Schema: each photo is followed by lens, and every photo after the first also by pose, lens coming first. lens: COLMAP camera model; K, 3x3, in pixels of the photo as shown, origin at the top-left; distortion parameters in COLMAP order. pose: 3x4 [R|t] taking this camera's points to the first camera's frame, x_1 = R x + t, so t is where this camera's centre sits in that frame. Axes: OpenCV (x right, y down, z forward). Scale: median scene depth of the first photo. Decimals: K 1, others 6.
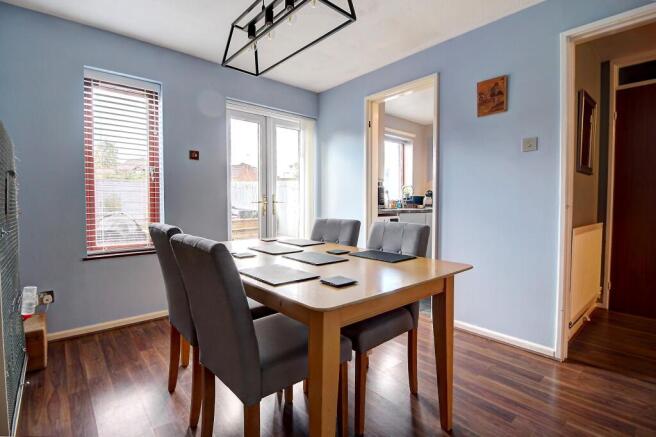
lens RADIAL K [[316.6, 0, 328.0], [0, 316.6, 218.5], [0, 0, 1]] dist [-0.000156, -0.000040]
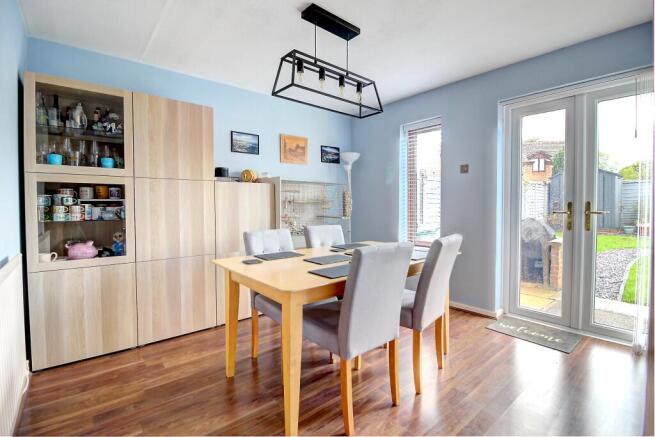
lens RADIAL K [[307.5, 0, 328.6], [0, 307.5, 212.9], [0, 0, 1]] dist [-0.002987, -0.001277]
pose [[-0.016154, 0.028891, -0.999452, 0.527602], [-0.041981, 0.998681, 0.029547, -0.049186], [0.998988, 0.042436, -0.014920, 0.453961]]
